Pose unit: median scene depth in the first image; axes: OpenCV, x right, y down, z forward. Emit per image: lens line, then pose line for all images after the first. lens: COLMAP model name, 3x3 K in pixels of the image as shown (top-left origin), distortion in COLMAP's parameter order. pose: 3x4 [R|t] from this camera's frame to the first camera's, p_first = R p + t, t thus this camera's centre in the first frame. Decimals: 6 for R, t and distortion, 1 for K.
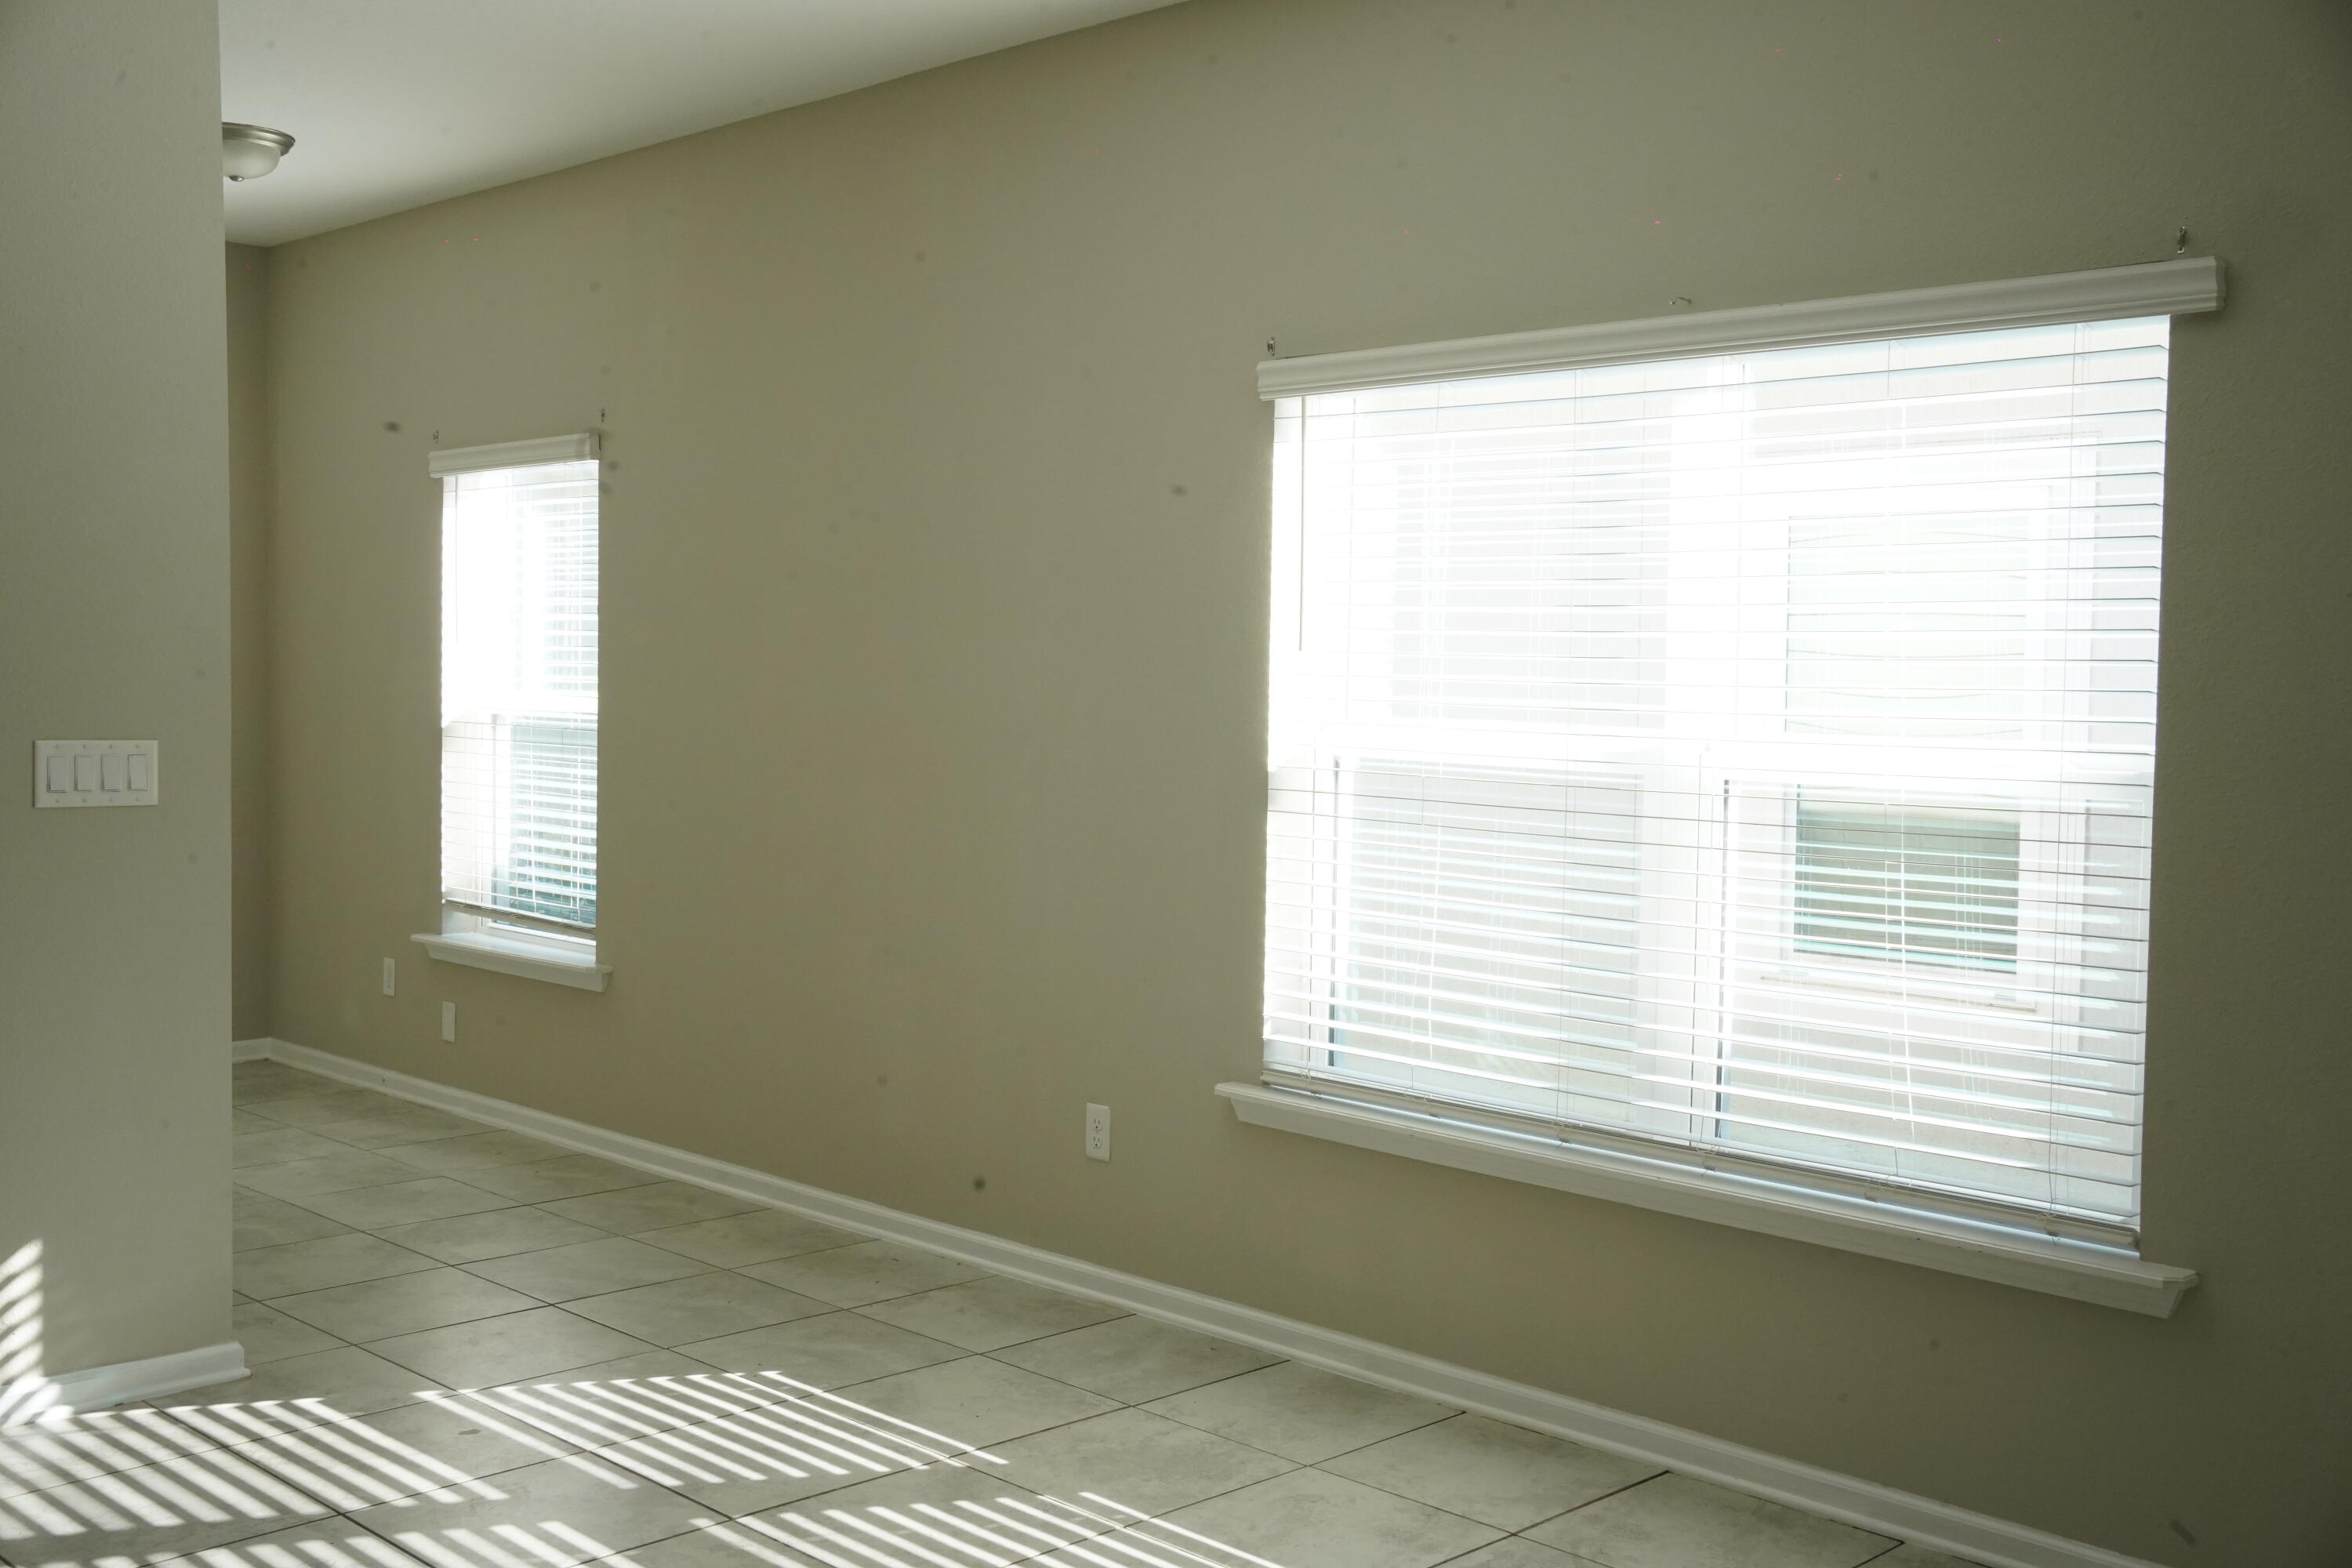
lens RADIAL K [[2351.6, 0, 1175.1], [0, 2351.6, 769.9], [0, 0, 1]] dist [-0.031339, 0.143343]
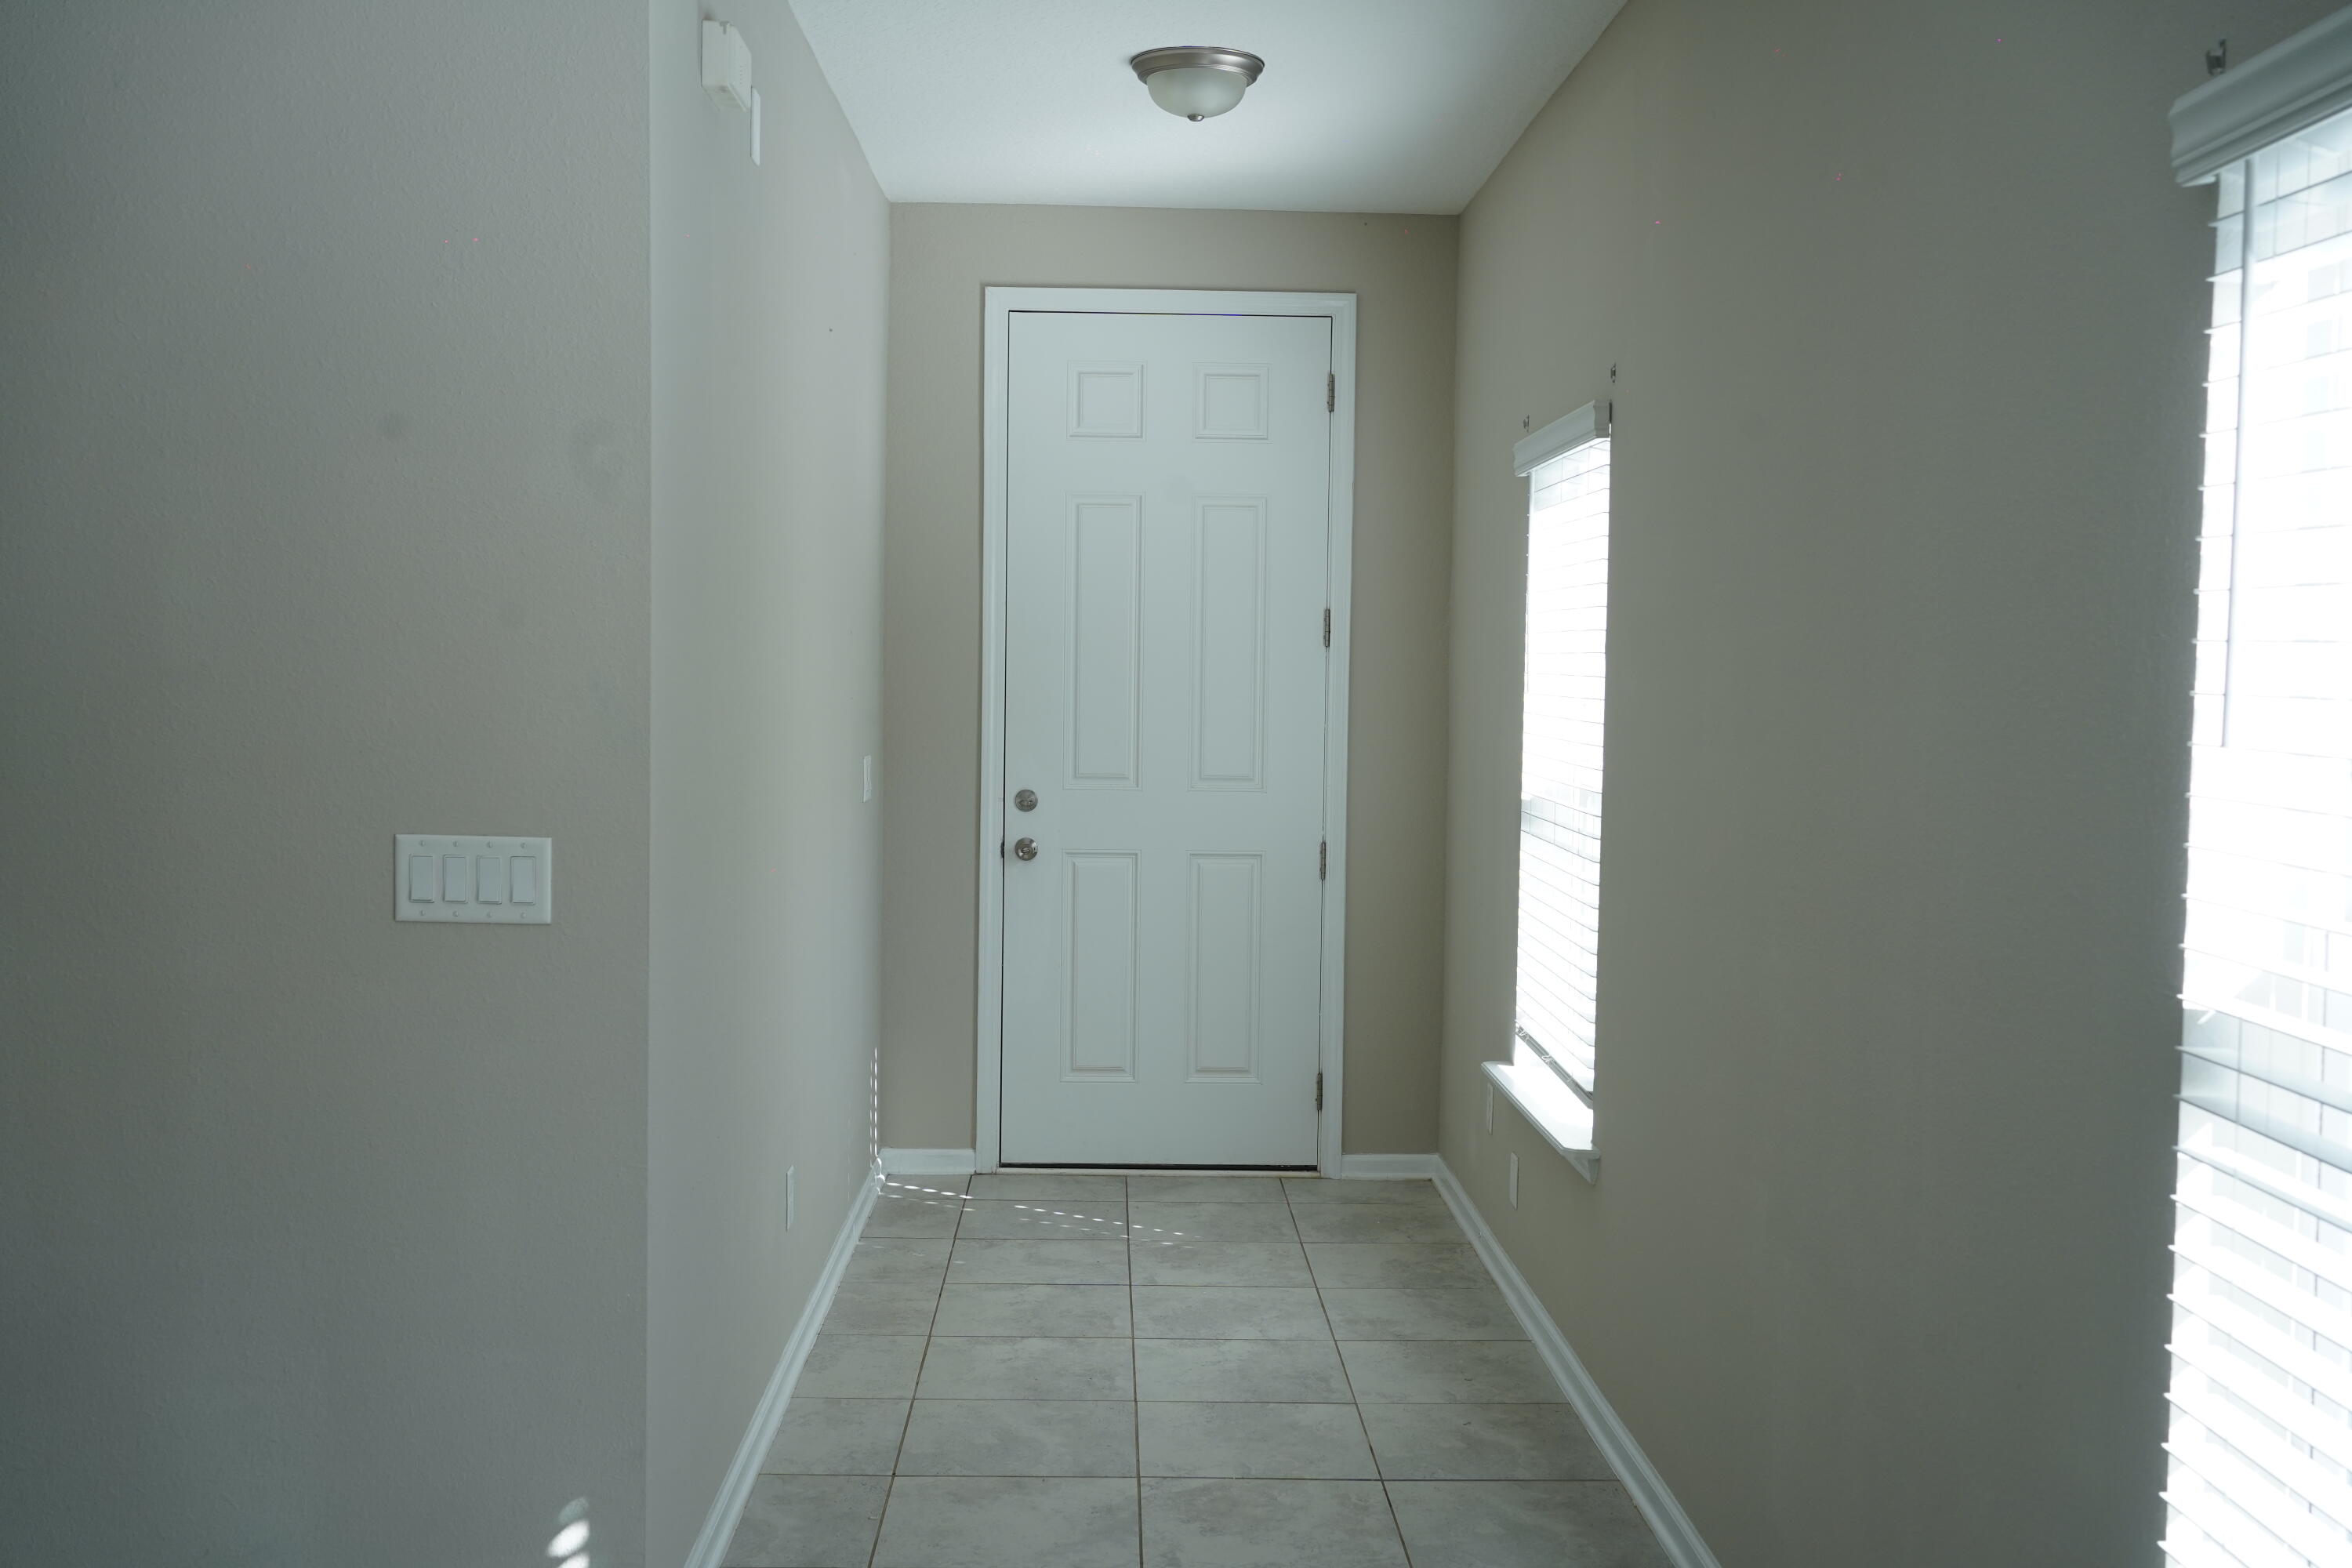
lens RADIAL K [[2351.6, 0, 1175.1], [0, 2351.6, 769.9], [0, 0, 1]] dist [-0.031339, 0.143343]
pose [[0.721378, 0.030368, -0.691876, 0.224592], [-0.036498, 0.999317, 0.005808, -0.045033], [0.691580, 0.021063, 0.721993, 0.585602]]
